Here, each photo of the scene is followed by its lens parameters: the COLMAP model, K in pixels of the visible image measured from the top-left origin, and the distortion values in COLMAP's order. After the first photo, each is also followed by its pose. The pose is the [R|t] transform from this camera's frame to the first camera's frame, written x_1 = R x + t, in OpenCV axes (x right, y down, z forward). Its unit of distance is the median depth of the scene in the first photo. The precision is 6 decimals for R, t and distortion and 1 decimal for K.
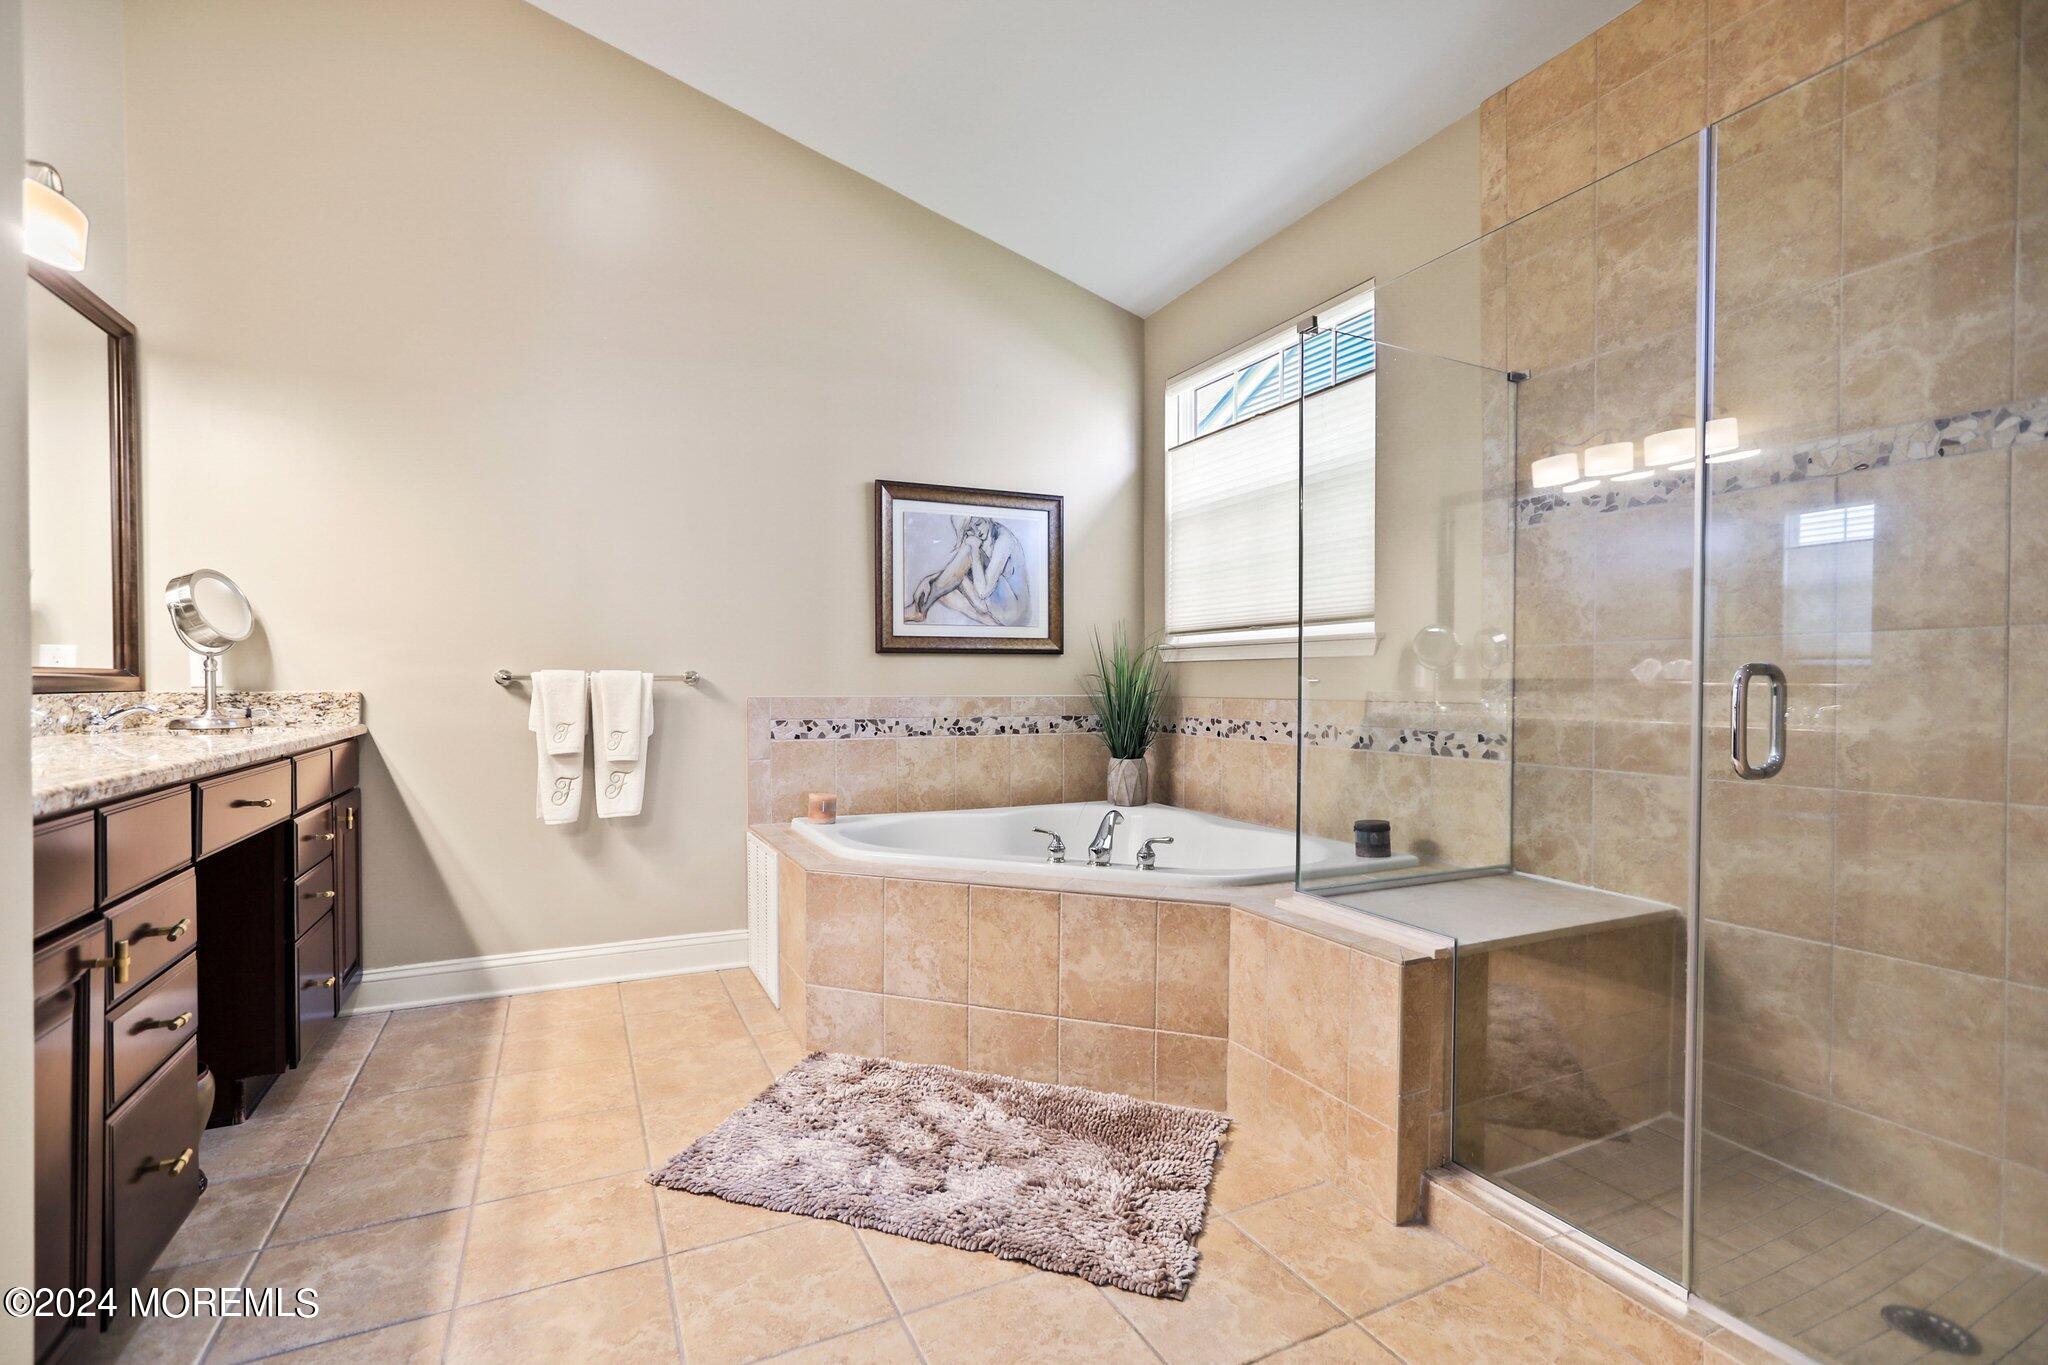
lens RADIAL K [[928.4, 0, 1008.5], [0, 928.4, 687.3], [0, 0, 1]] dist [-0.027716, 0.009702]
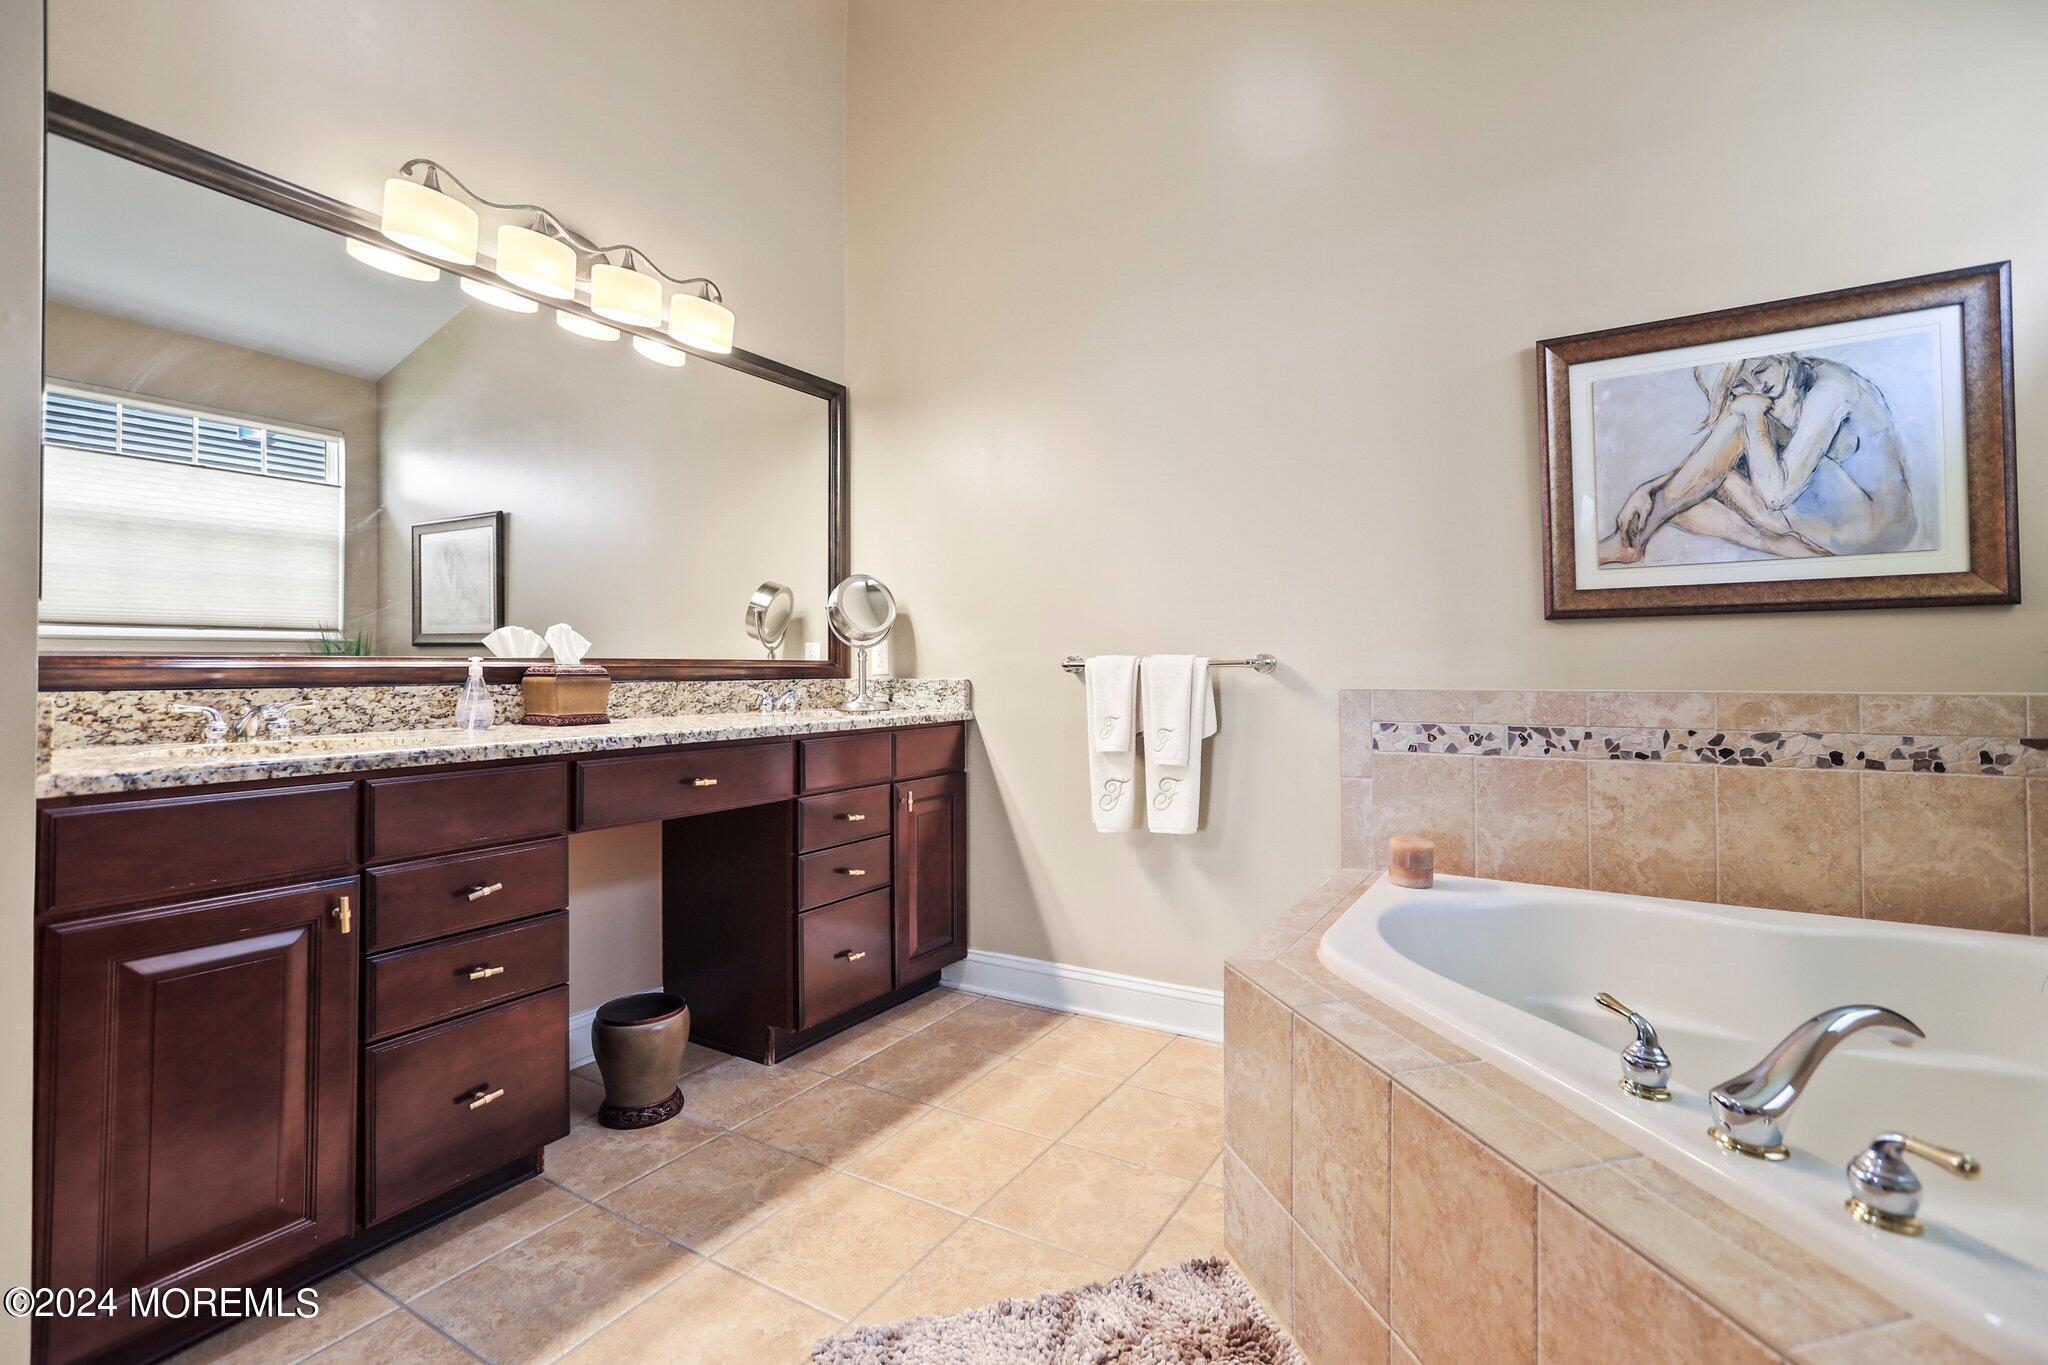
lens RADIAL K [[928.4, 0, 1046.7], [0, 928.4, 639.2], [0, 0, 1]] dist [-0.027716, 0.009702]
pose [[0.557616, -0.030253, -0.829548, 0.182007], [0.000590, 0.999350, -0.036049, -0.002258], [0.830099, 0.019612, 0.557271, 0.389715]]
